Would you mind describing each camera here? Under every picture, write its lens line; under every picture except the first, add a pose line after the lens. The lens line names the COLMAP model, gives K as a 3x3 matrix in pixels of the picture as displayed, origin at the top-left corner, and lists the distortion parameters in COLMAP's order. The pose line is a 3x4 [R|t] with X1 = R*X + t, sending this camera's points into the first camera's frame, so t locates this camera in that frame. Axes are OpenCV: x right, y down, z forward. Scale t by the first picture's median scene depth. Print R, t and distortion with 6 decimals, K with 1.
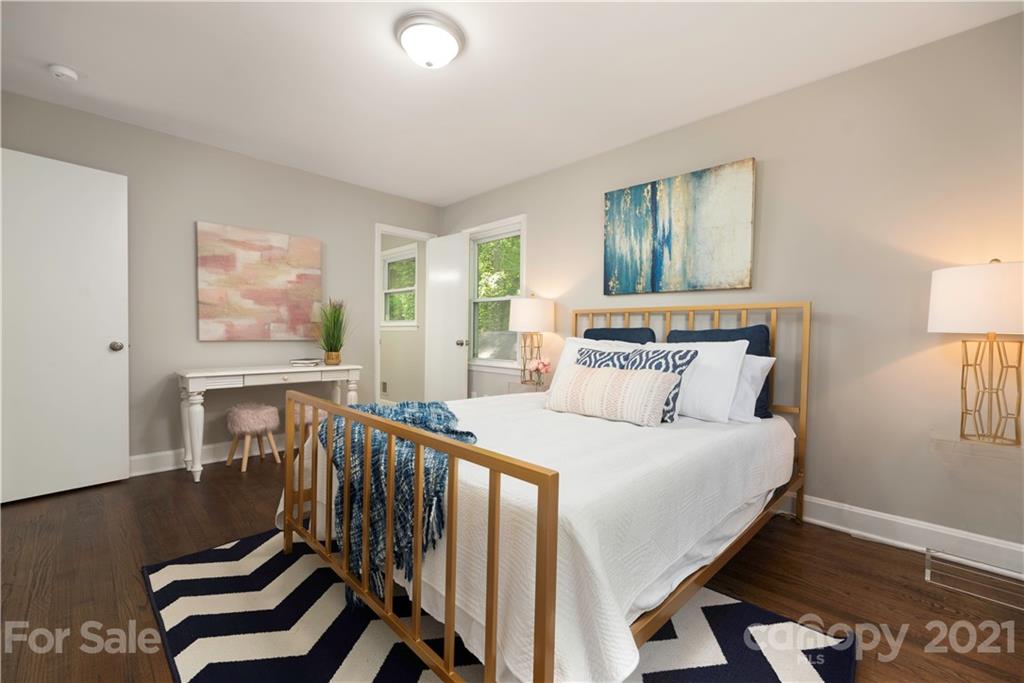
lens RADIAL K [[429.9, 0, 512.0], [0, 429.9, 341.5], [0, 0, 1]] dist [0.000525, 0.000020]
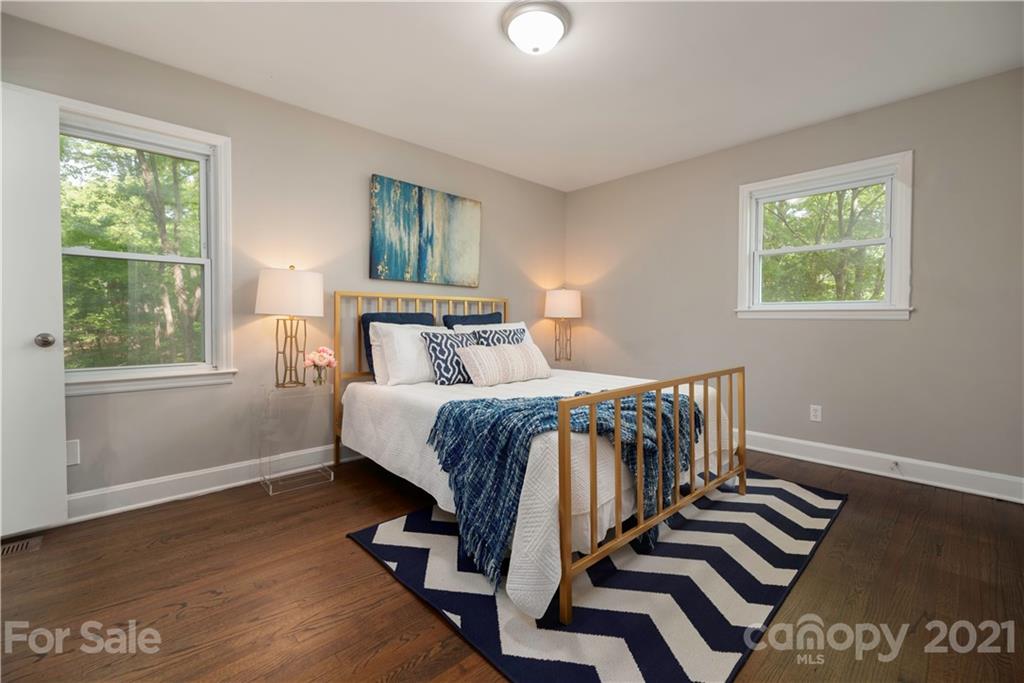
lens RADIAL K [[436.6, 0, 512.5], [0, 436.6, 317.5], [0, 0, 1]] dist [0.000529, 0.000015]
pose [[0.030149, -0.005393, 0.999531, -0.835988], [0.016951, 0.999844, 0.004883, -0.021491], [-0.999402, 0.016796, 0.030236, 0.722225]]
